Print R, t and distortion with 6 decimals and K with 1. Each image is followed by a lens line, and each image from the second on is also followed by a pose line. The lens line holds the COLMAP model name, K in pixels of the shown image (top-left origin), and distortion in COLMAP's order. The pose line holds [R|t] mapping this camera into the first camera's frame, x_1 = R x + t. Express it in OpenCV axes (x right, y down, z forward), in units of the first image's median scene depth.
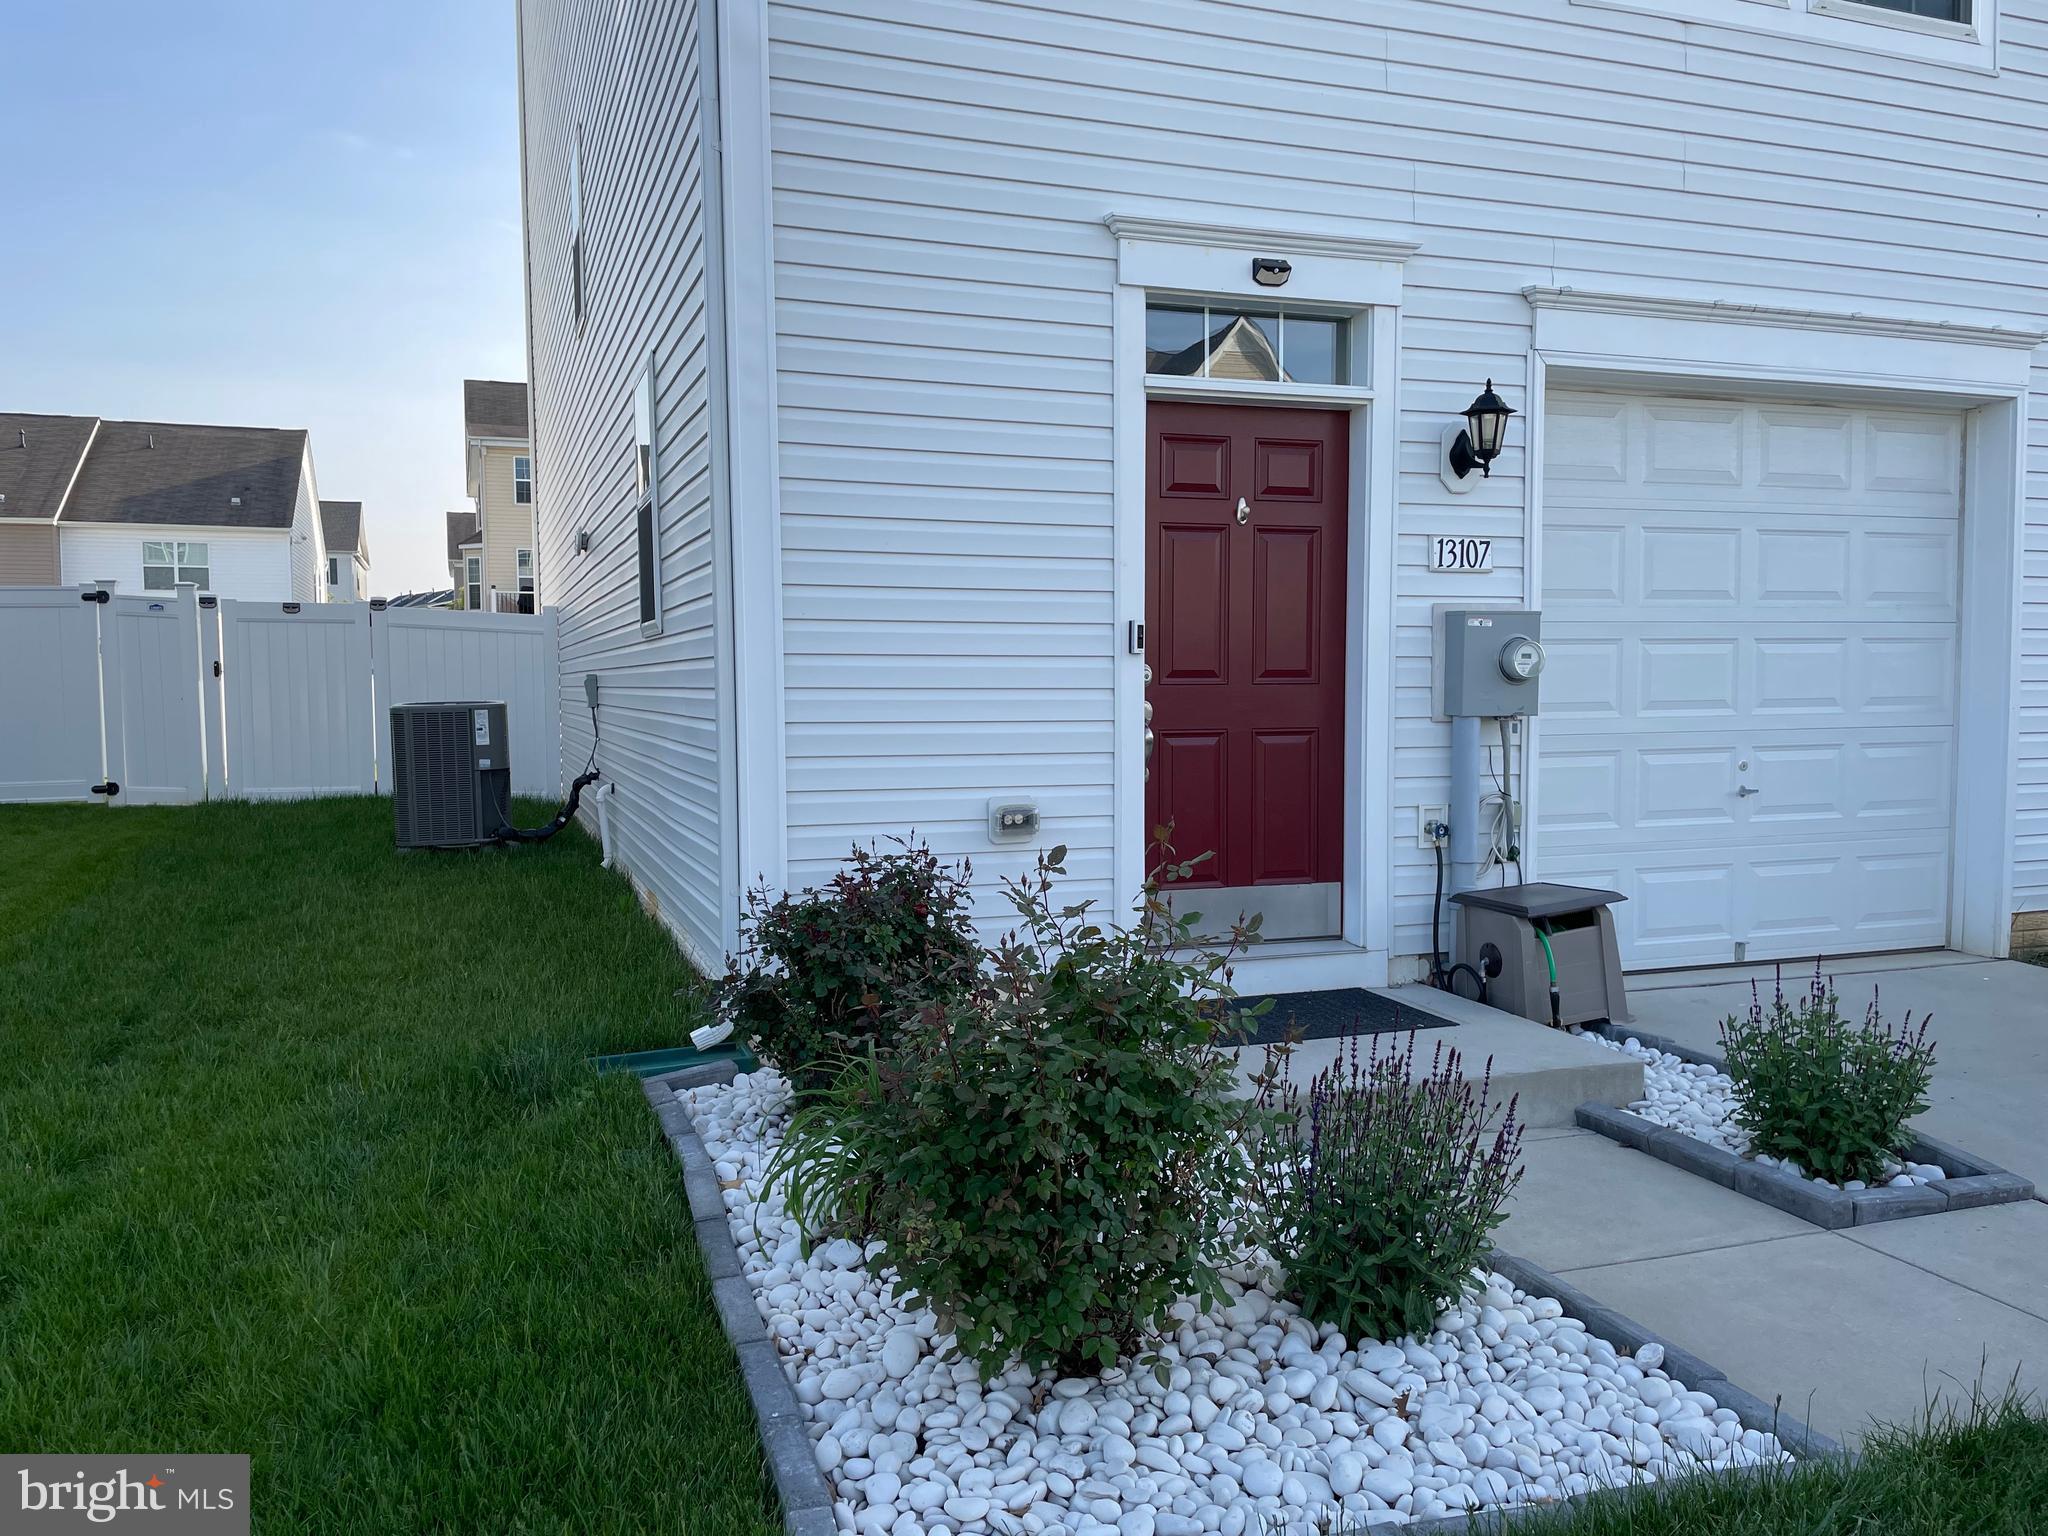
lens RADIAL K [[1546.7, 0, 1012.1], [0, 1546.7, 774.0], [0, 0, 1]] dist [0.093081, -0.115031]
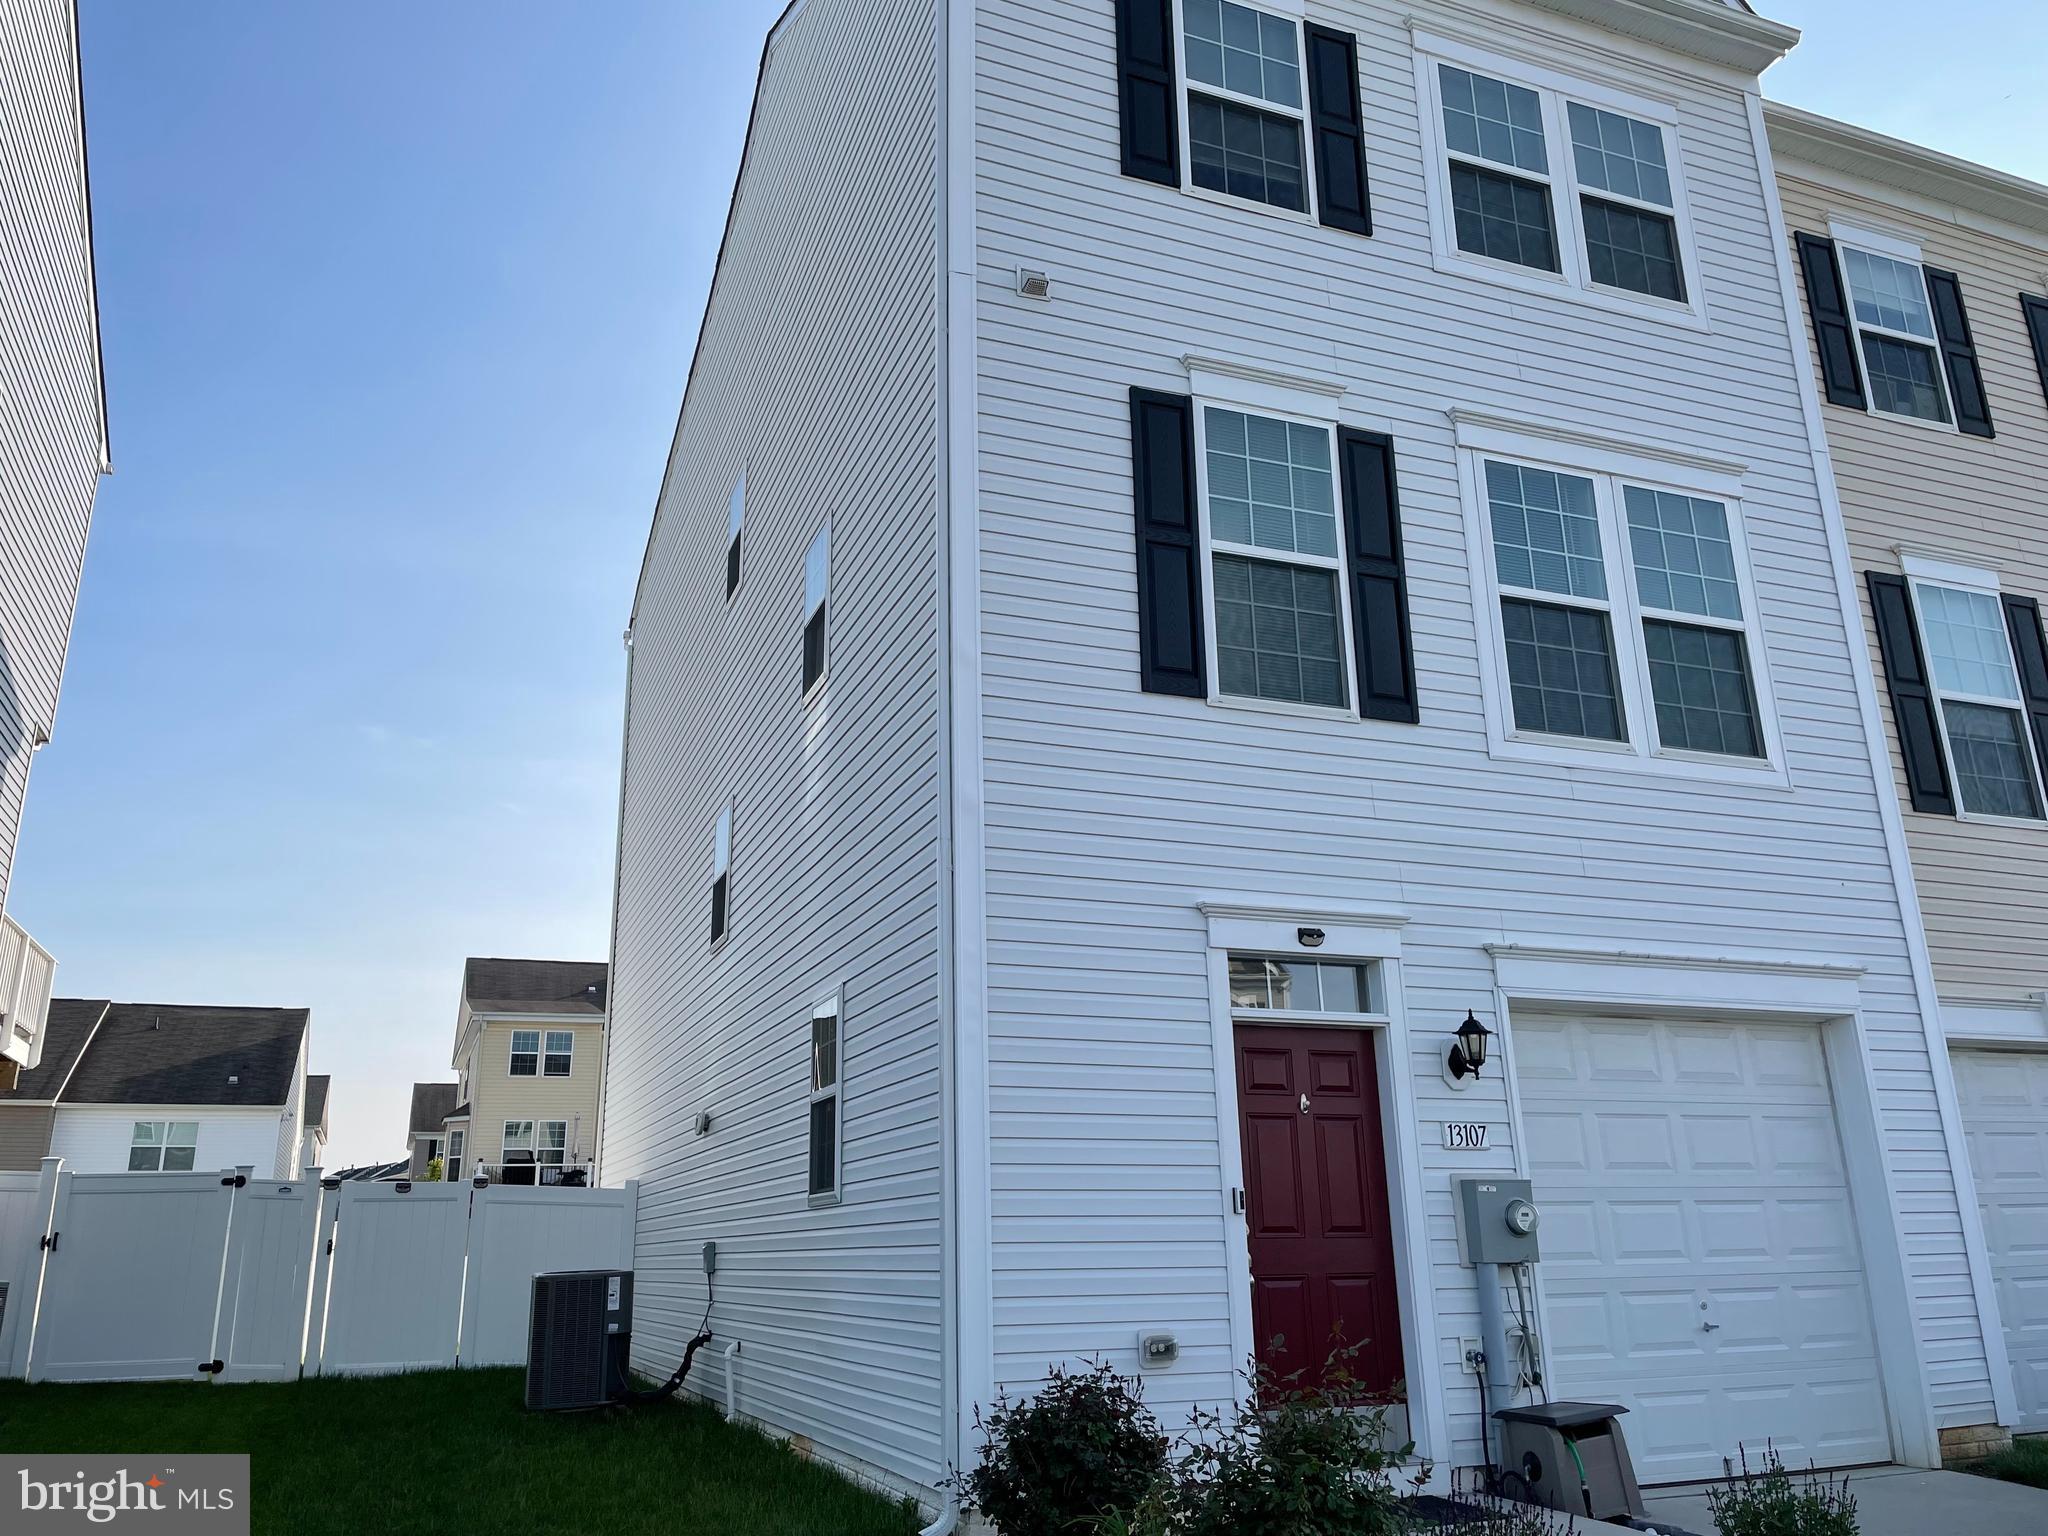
lens RADIAL K [[1546.7, 0, 1013.8], [0, 1546.7, 749.4], [0, 0, 1]] dist [0.093081, -0.115031]
pose [[0.999480, -0.003980, 0.032013, -0.146299], [0.015289, 0.932281, -0.361412, 0.030856], [-0.028407, 0.361714, 0.931856, -0.374073]]
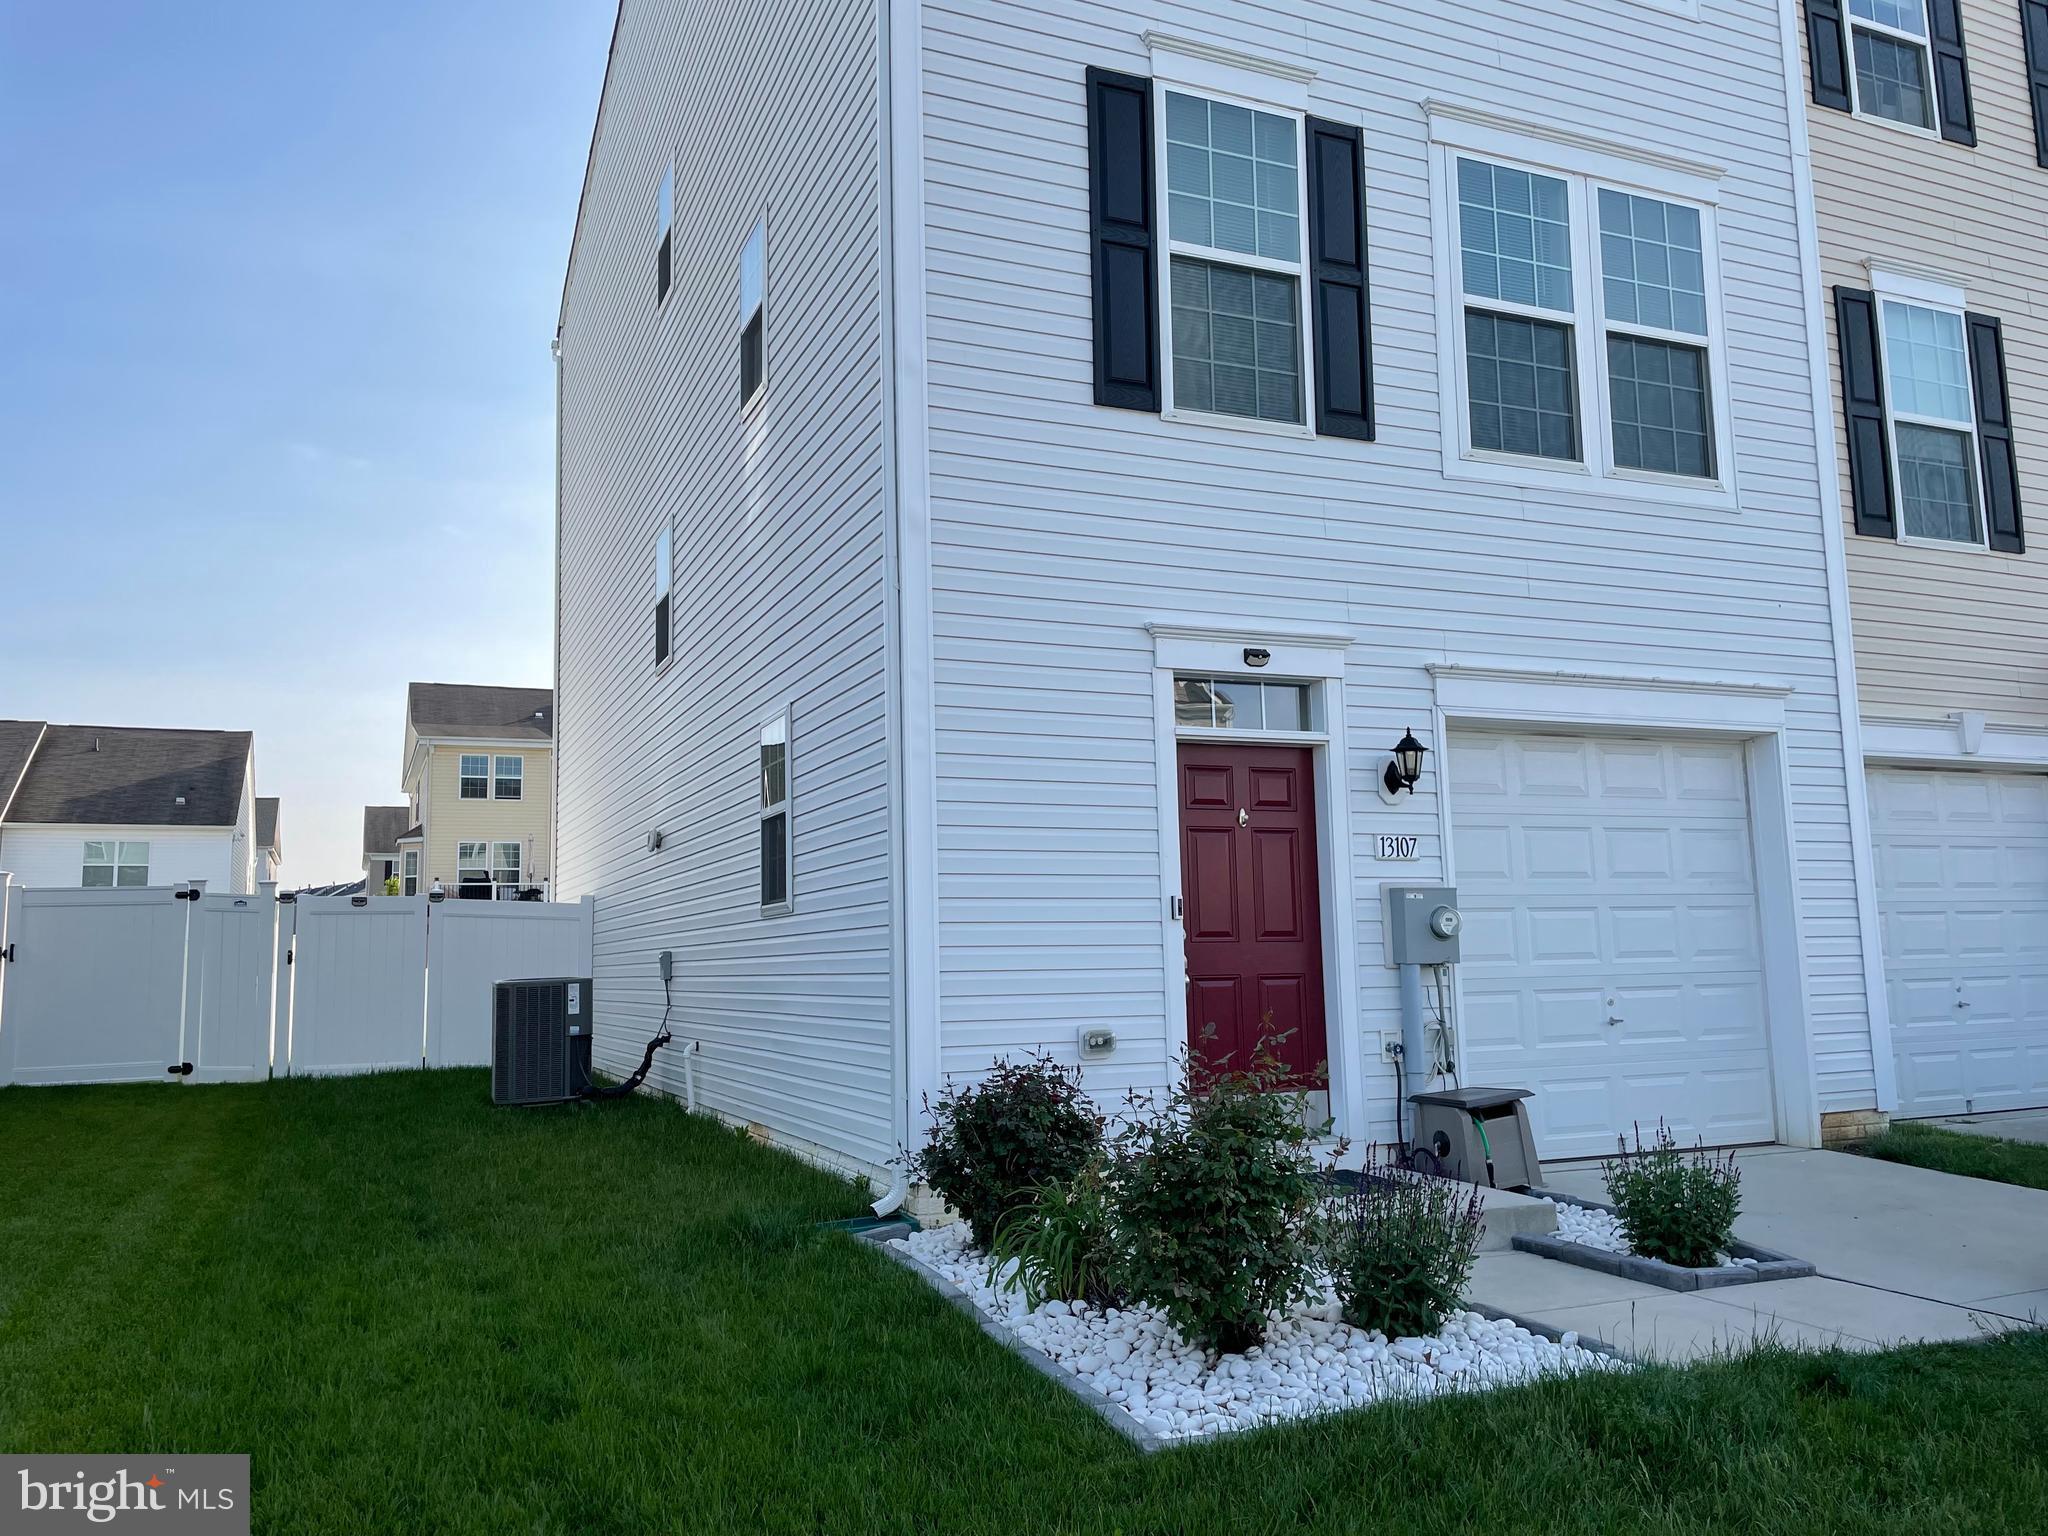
lens RADIAL K [[1546.7, 0, 1018.7], [0, 1546.7, 760.8], [0, 0, 1]] dist [0.093081, -0.115031]
pose [[0.997685, -0.007653, 0.067568, -0.145349], [0.020274, 0.981934, -0.188134, 0.038739], [-0.064908, 0.189069, 0.979816, -0.361659]]
